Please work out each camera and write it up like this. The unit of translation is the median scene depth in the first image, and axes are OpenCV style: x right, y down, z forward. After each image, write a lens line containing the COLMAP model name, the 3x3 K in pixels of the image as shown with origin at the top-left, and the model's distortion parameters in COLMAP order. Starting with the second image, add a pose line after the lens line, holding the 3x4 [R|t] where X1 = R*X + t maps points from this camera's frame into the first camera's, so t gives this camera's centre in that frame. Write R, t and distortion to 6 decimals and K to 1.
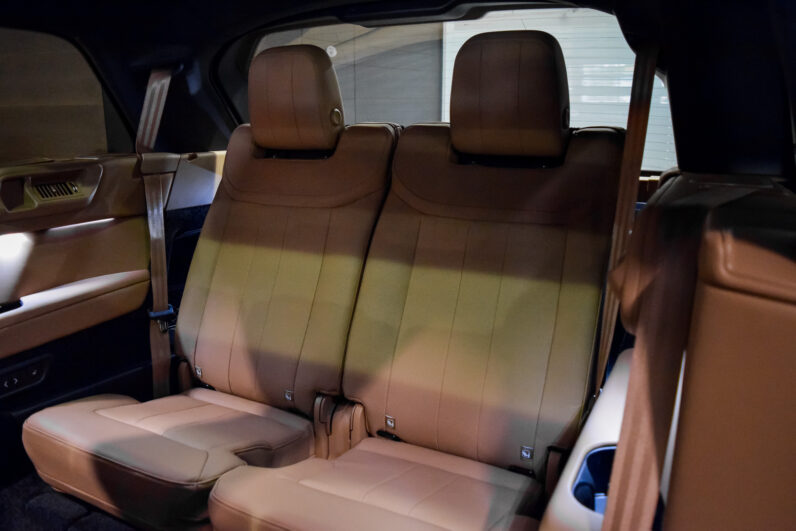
lens RADIAL K [[625.9, 0, 398.0], [0, 625.9, 265.5], [0, 0, 1]] dist [-0.084691, 0.007633]
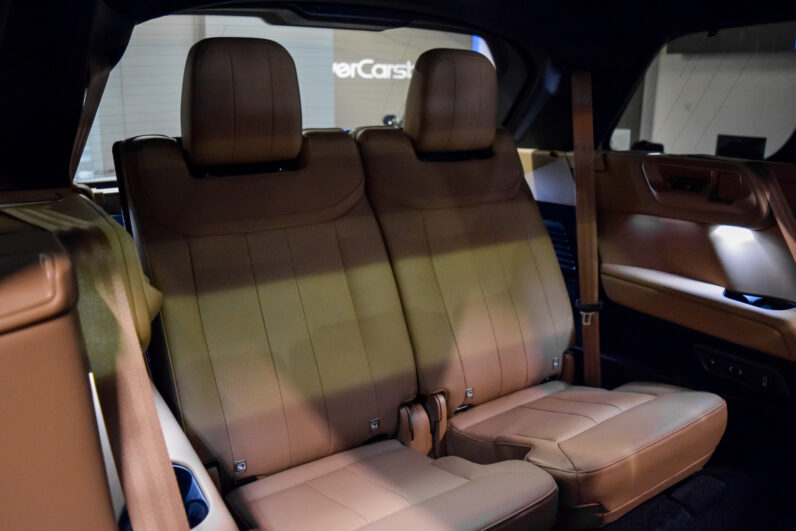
lens RADIAL K [[625.9, 0, 398.0], [0, 625.9, 265.5], [0, 0, 1]] dist [-0.084691, 0.007633]
pose [[0.474406, -0.208390, 0.855285, -1.467726], [0.221931, 0.968507, 0.112877, -0.186514], [-0.851872, 0.136265, 0.505714, 0.776528]]
